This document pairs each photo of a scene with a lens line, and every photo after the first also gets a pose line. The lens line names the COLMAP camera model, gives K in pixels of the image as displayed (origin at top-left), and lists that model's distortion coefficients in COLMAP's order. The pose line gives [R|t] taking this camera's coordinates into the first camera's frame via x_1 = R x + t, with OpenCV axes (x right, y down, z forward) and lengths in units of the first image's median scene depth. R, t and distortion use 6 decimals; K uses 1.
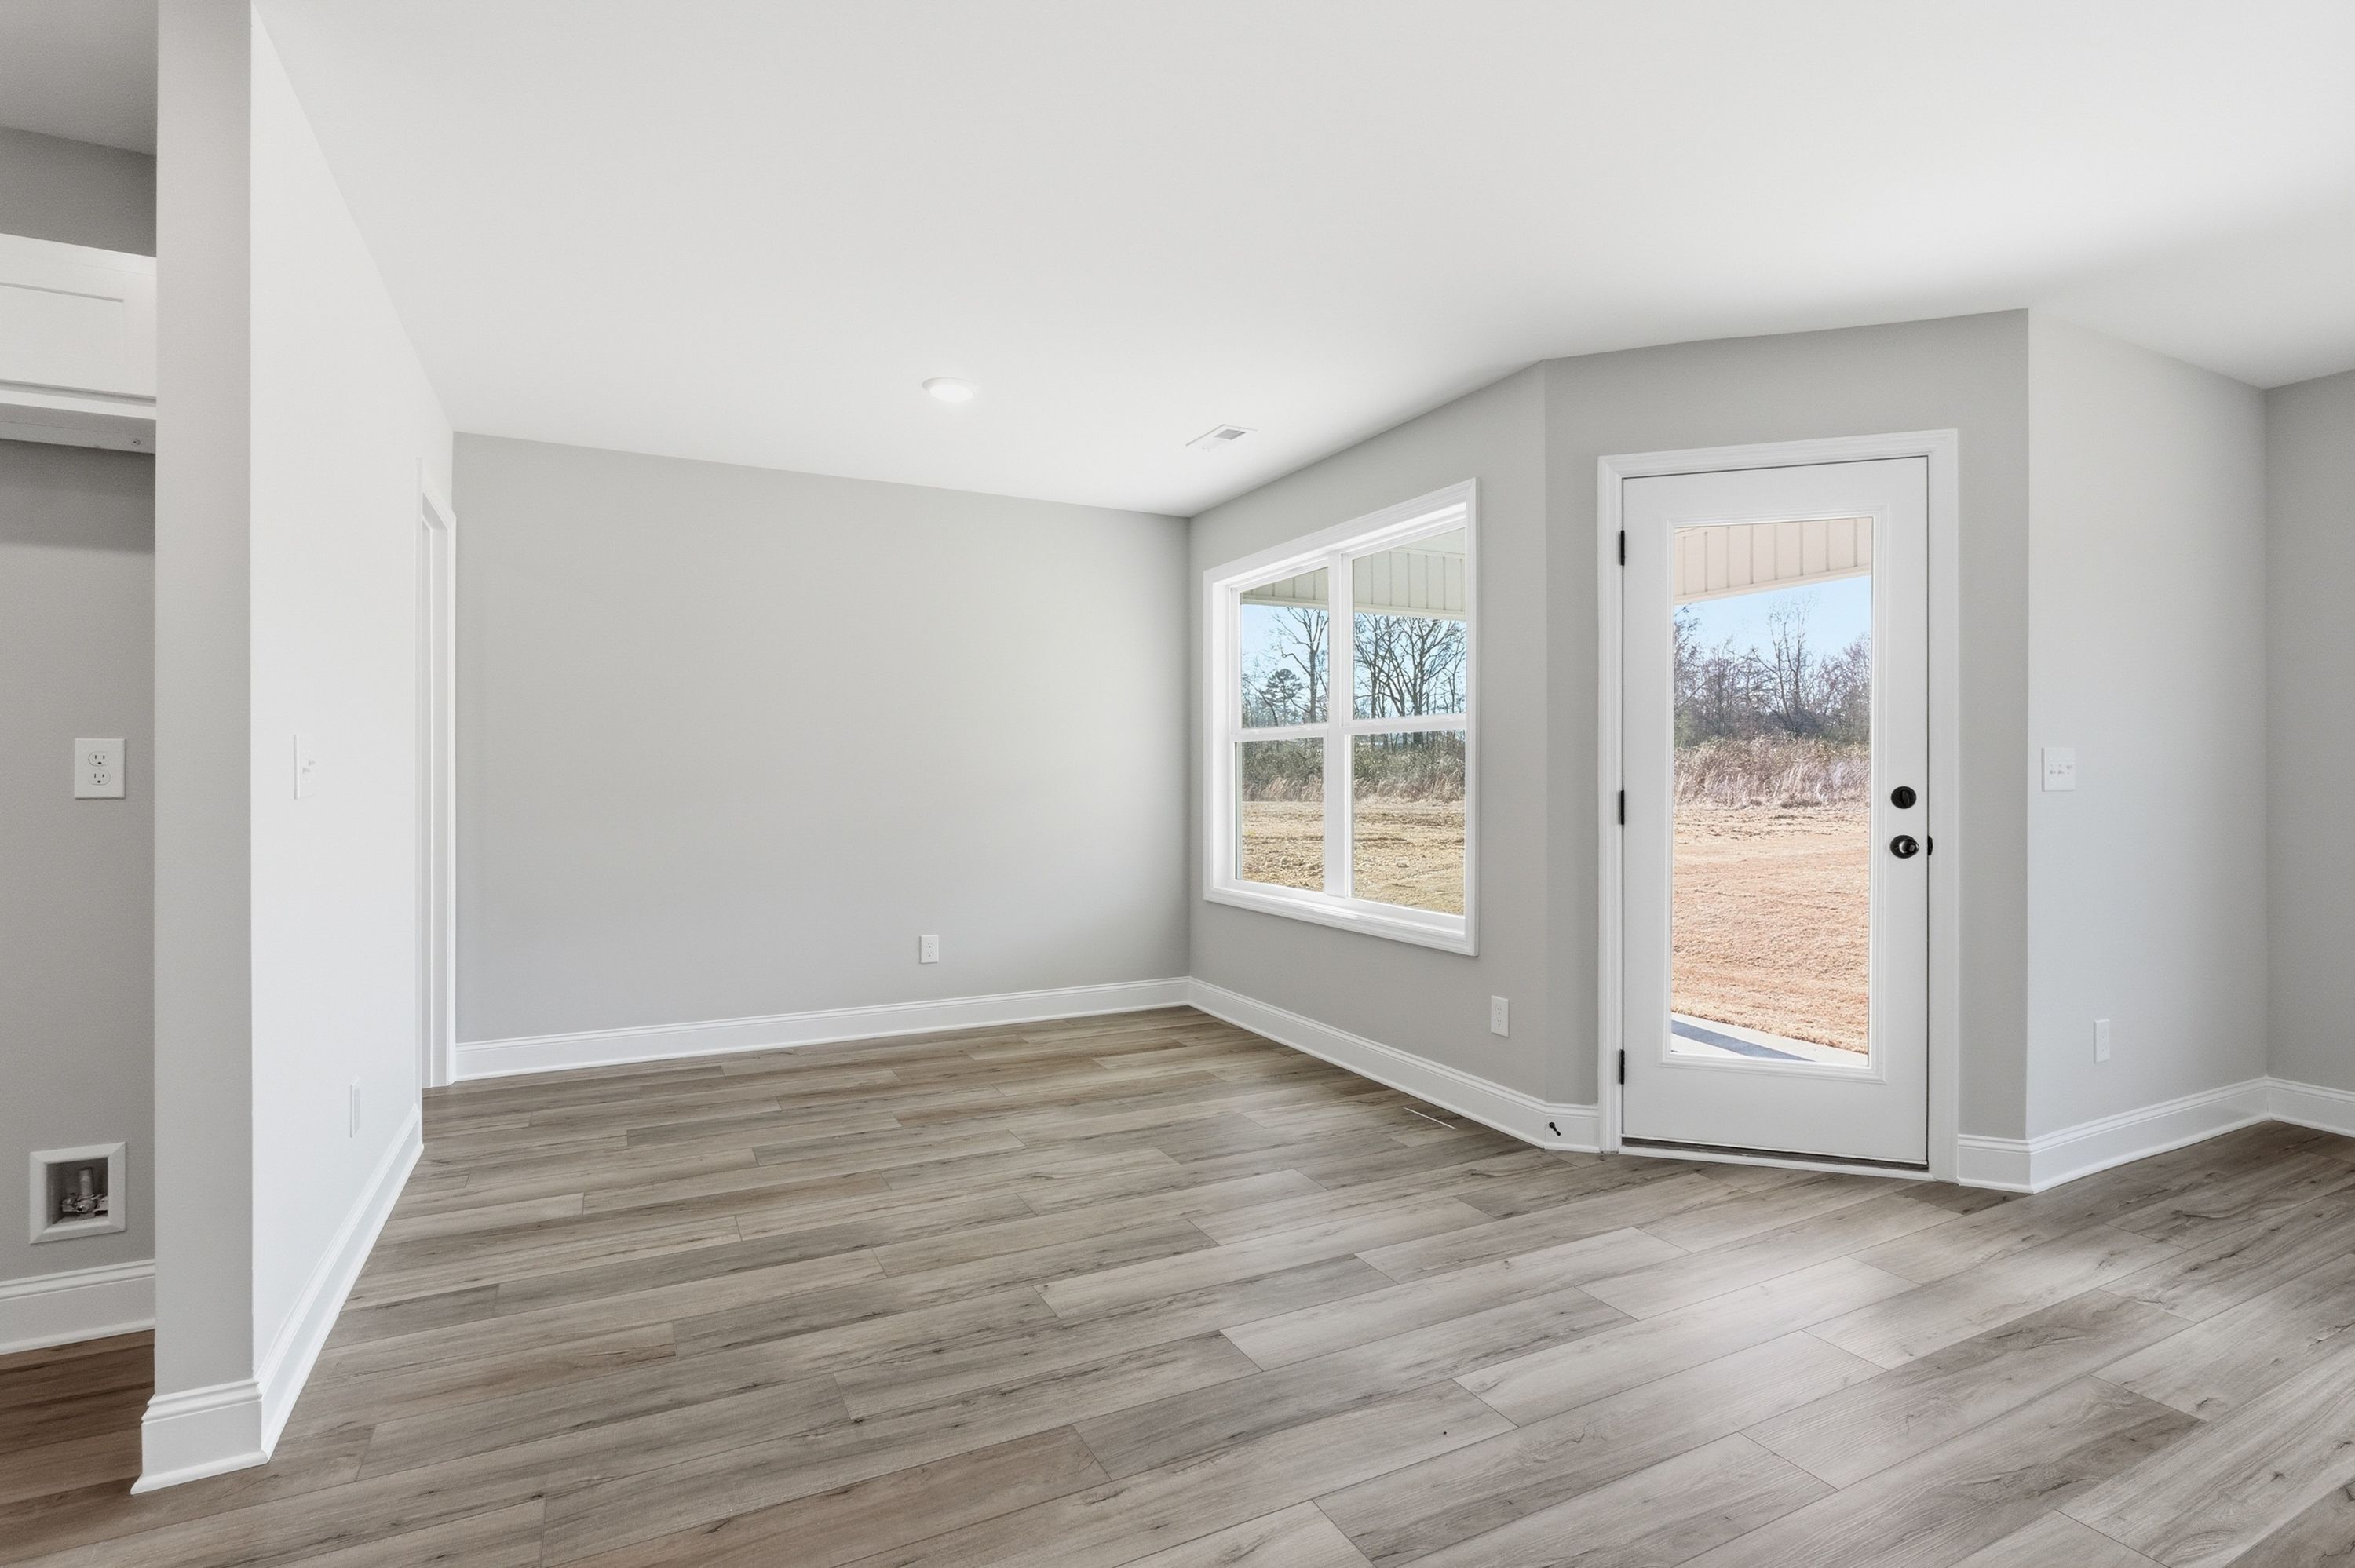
lens RADIAL K [[1116.8, 0, 1178.2], [0, 1116.8, 780.3], [0, 0, 1]] dist [0.004040, -0.000508]
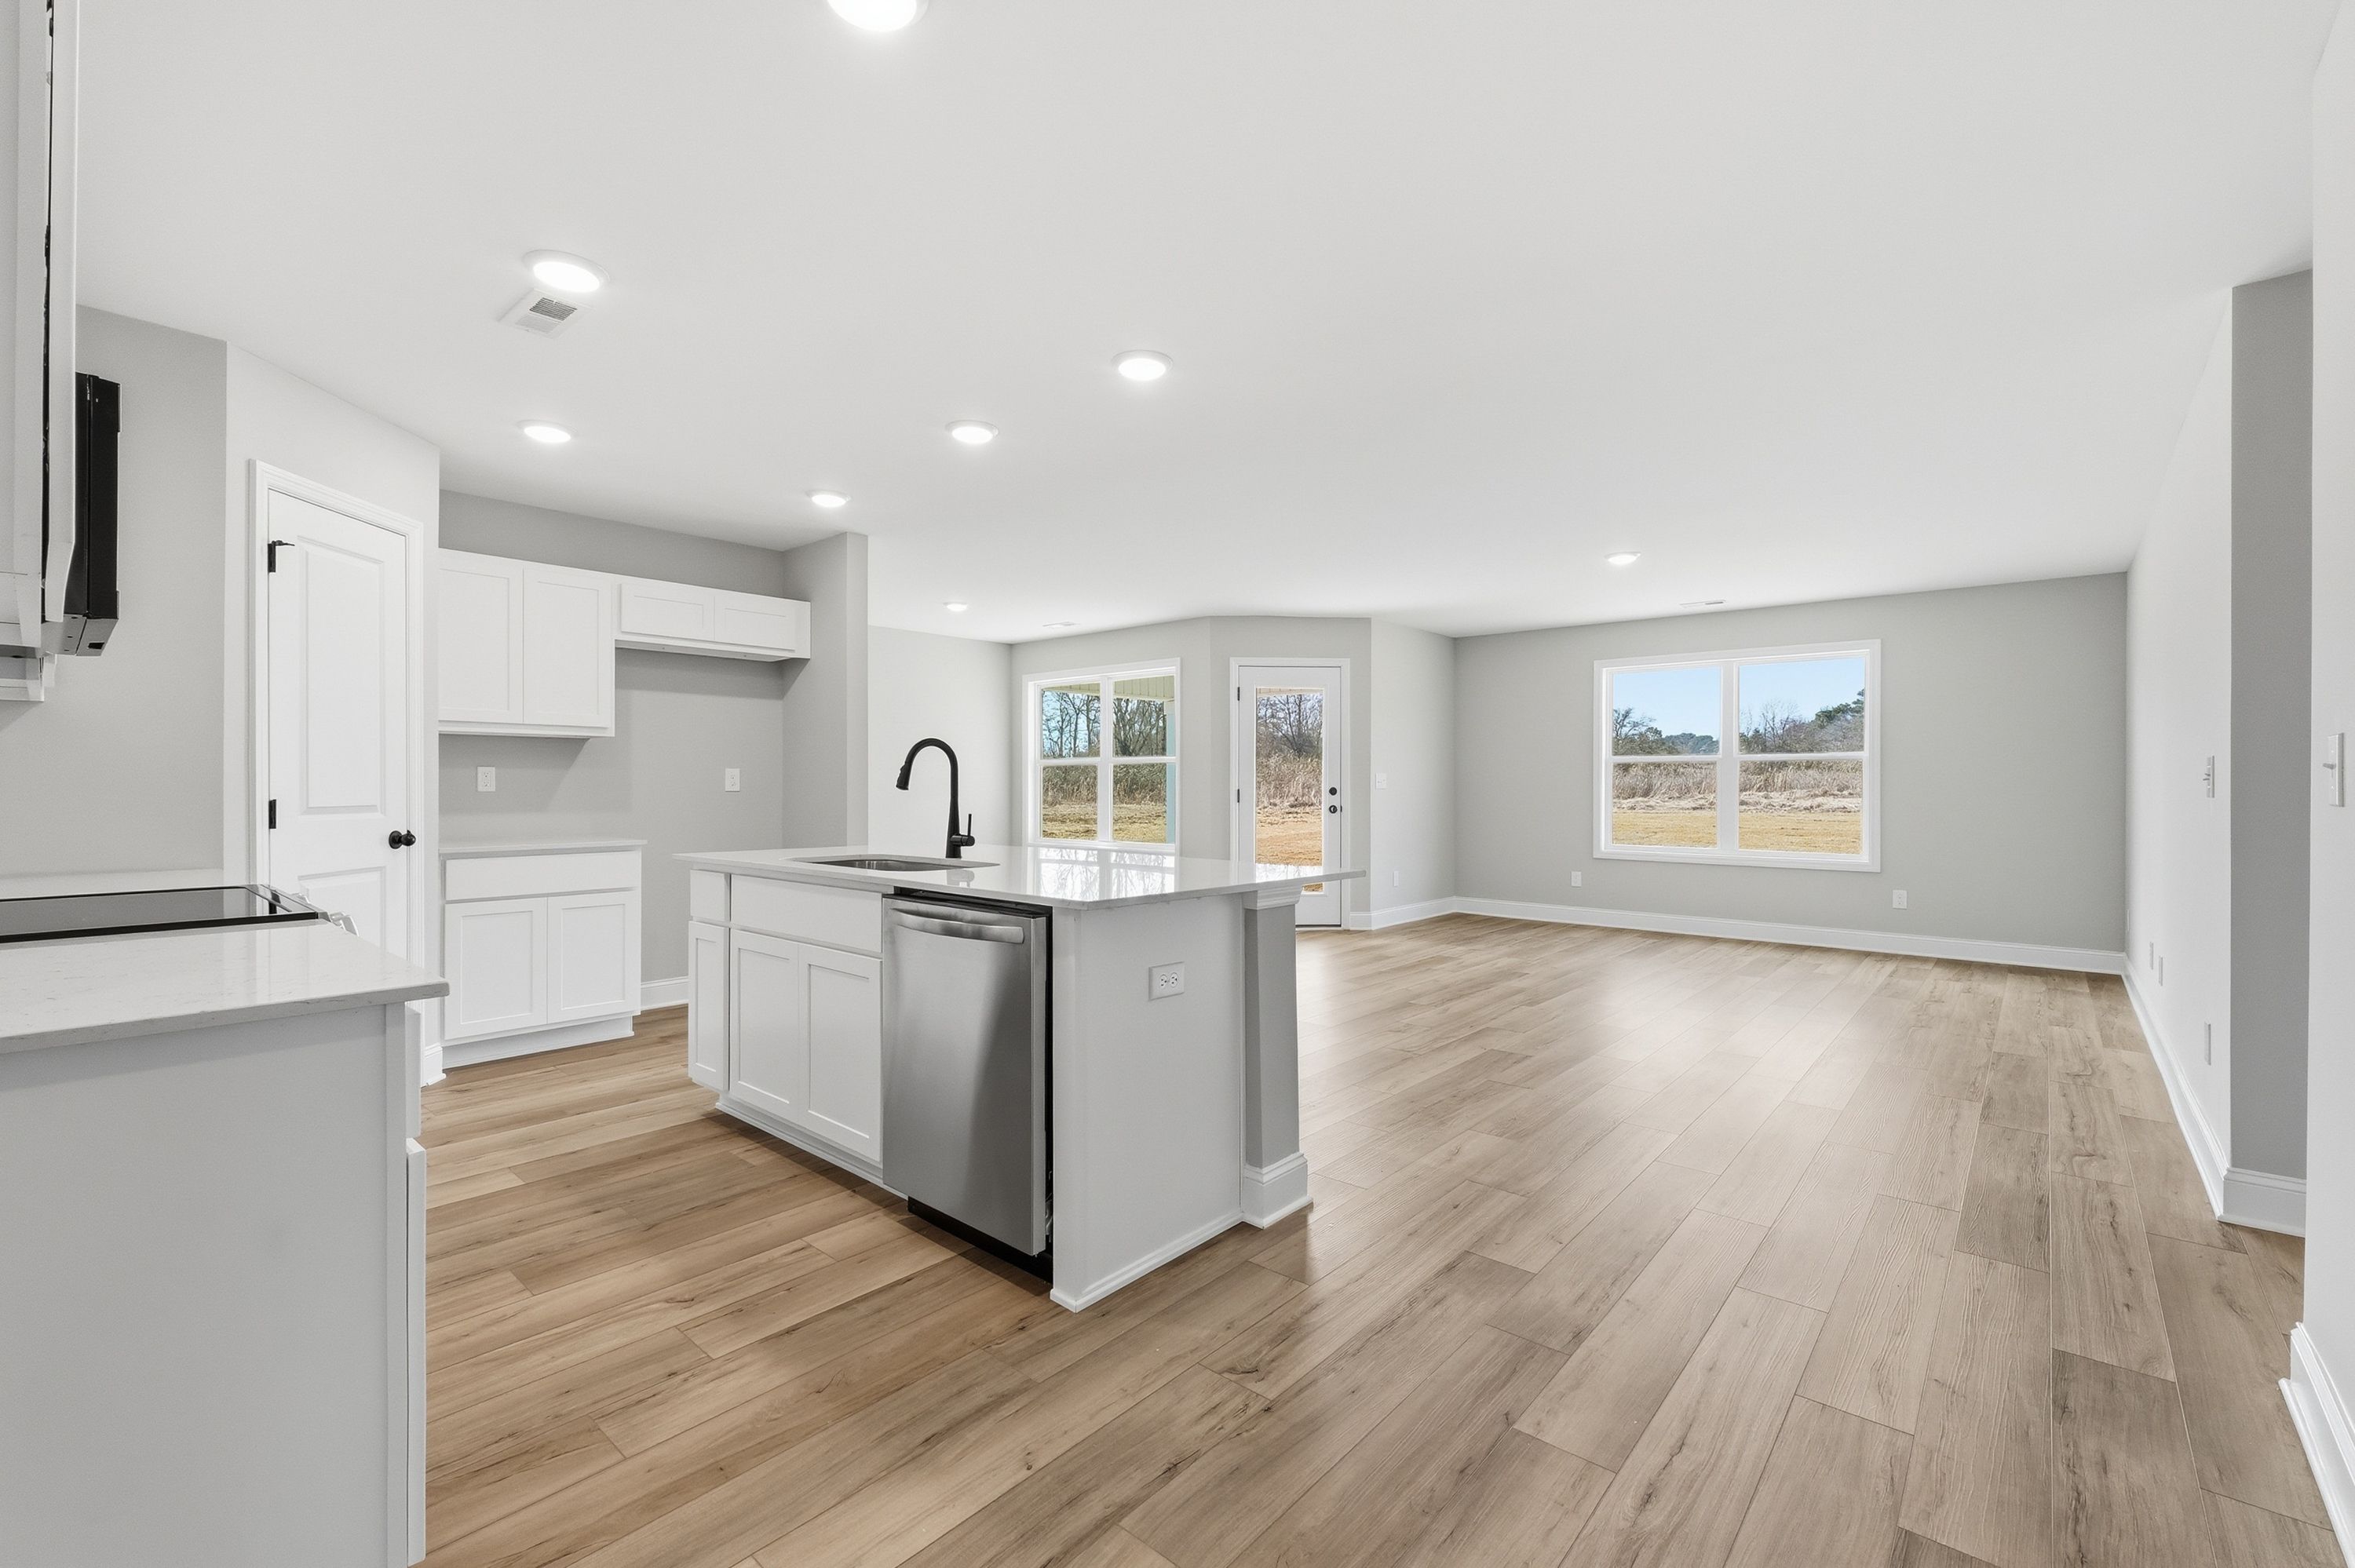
lens RADIAL K [[1027.1, 0, 1173.5], [0, 1027.1, 789.6], [0, 0, 1]] dist [-0.002791, 0.000482]
pose [[0.927449, -0.001406, 0.373947, -0.594163], [0.001075, 0.999999, 0.001092, 0.006595], [-0.373948, -0.000611, 0.927449, -1.075937]]
